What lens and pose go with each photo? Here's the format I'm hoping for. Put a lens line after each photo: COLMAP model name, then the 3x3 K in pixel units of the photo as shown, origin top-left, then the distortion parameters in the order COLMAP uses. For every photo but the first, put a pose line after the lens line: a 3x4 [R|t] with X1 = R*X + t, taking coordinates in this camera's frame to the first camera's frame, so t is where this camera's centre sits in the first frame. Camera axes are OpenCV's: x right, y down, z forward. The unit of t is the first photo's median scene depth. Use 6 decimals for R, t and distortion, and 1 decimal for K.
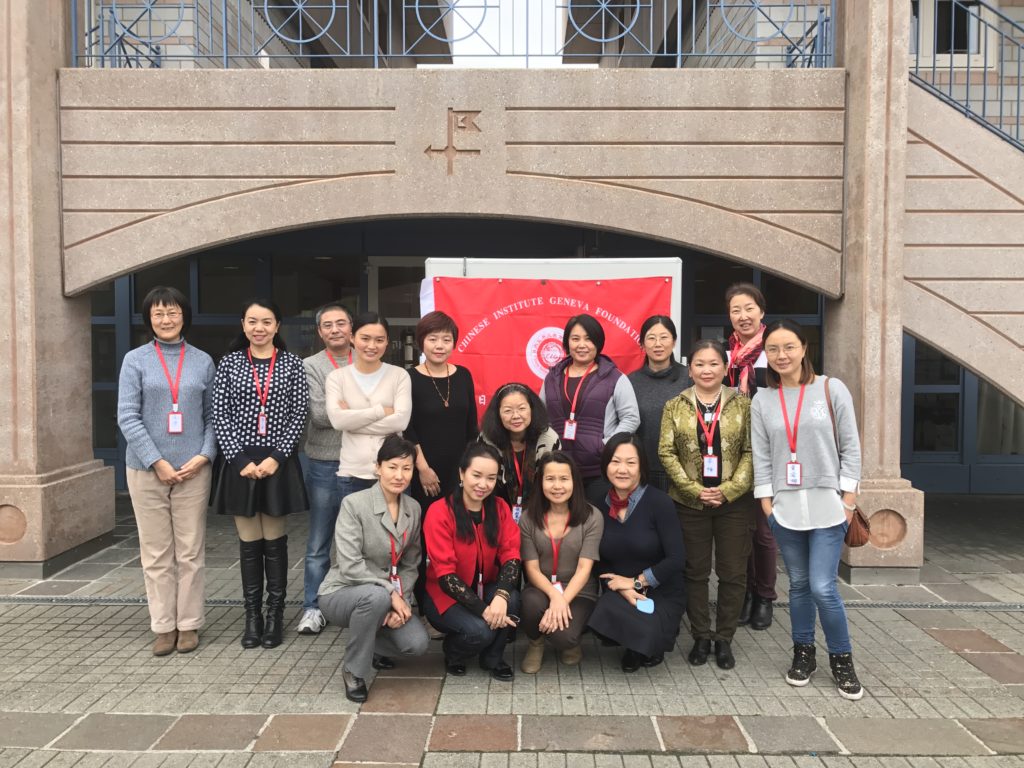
lens RADIAL K [[829.8, 0, 512.0], [0, 829.8, 384.0], [0, 0, 1]] dist [0.005674, 0.009515]
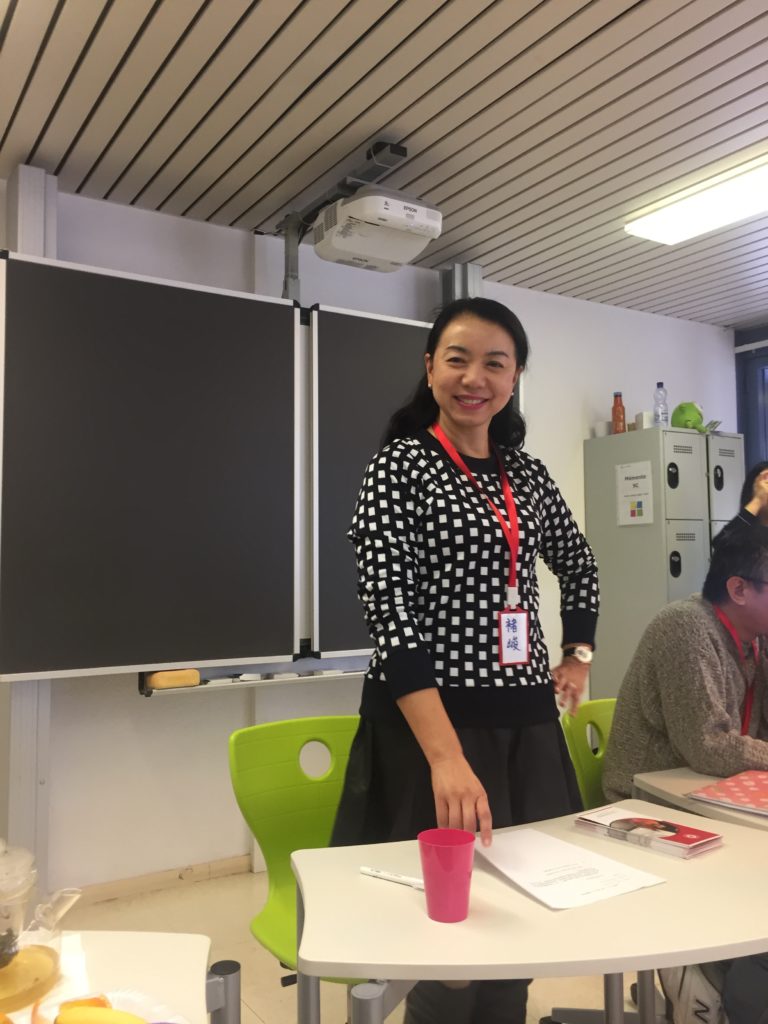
lens RADIAL K [[877.6, 0, 384.0], [0, 877.6, 512.0], [0, 0, 1]] dist [0.002877, 0.001744]
pose [[0.833488, 0.024036, 0.552015, -1.835447], [0.029226, 0.995737, -0.087486, 0.094647], [-0.551764, 0.089052, 0.829232, 2.249721]]
